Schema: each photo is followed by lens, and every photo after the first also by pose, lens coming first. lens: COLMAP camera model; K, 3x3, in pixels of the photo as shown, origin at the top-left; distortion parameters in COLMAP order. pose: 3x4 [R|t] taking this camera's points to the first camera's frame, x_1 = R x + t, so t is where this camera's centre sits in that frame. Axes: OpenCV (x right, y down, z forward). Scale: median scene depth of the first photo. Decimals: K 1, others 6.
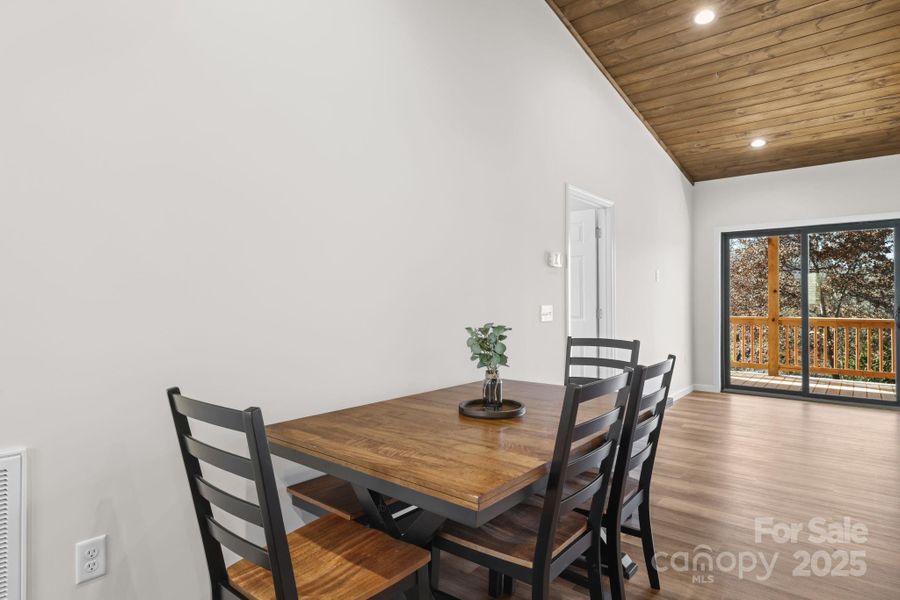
lens RADIAL K [[500.0, 0, 449.2], [0, 500.0, 295.7], [0, 0, 1]] dist [-0.002464, -0.000353]
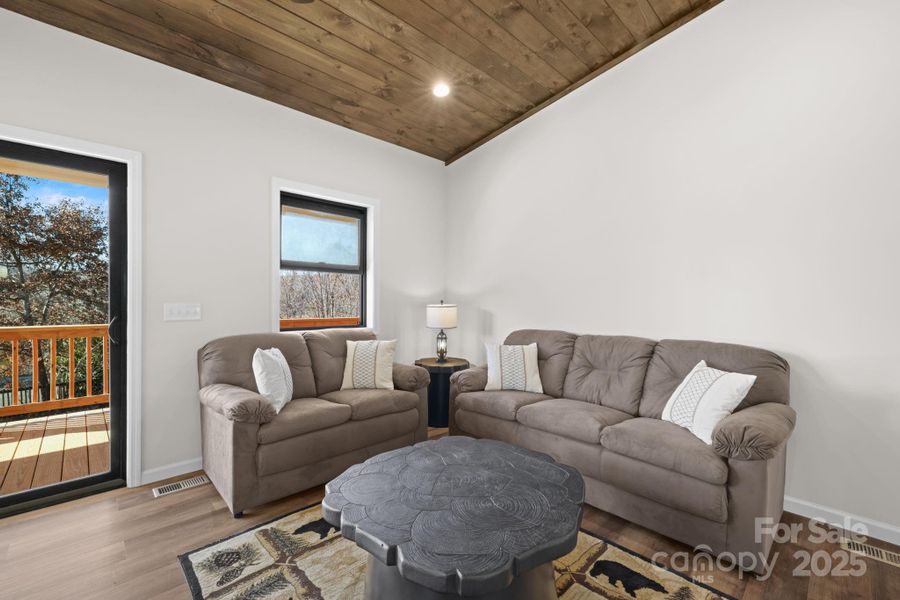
lens RADIAL K [[381.4, 0, 447.0], [0, 381.4, 302.0], [0, 0, 1]] dist [0.000063, 0.000005]
pose [[0.111625, -0.006942, 0.993726, 0.582254], [-0.011635, 0.999898, 0.008292, 0.003661], [-0.993682, -0.012488, 0.111533, 0.658571]]
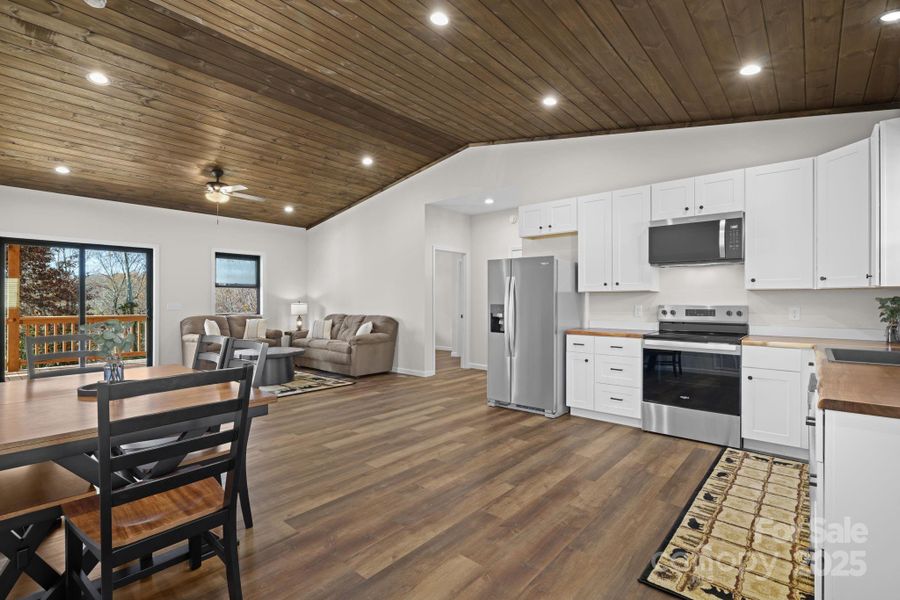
lens RADIAL K [[420.0, 0, 448.0], [0, 420.0, 298.6], [0, 0, 1]] dist [-0.001112, -0.000178]
pose [[0.020495, 0.005690, 0.999774, -0.429046], [-0.005139, 0.999971, -0.005586, 0.003467], [-0.999777, -0.005023, 0.020524, 0.068354]]
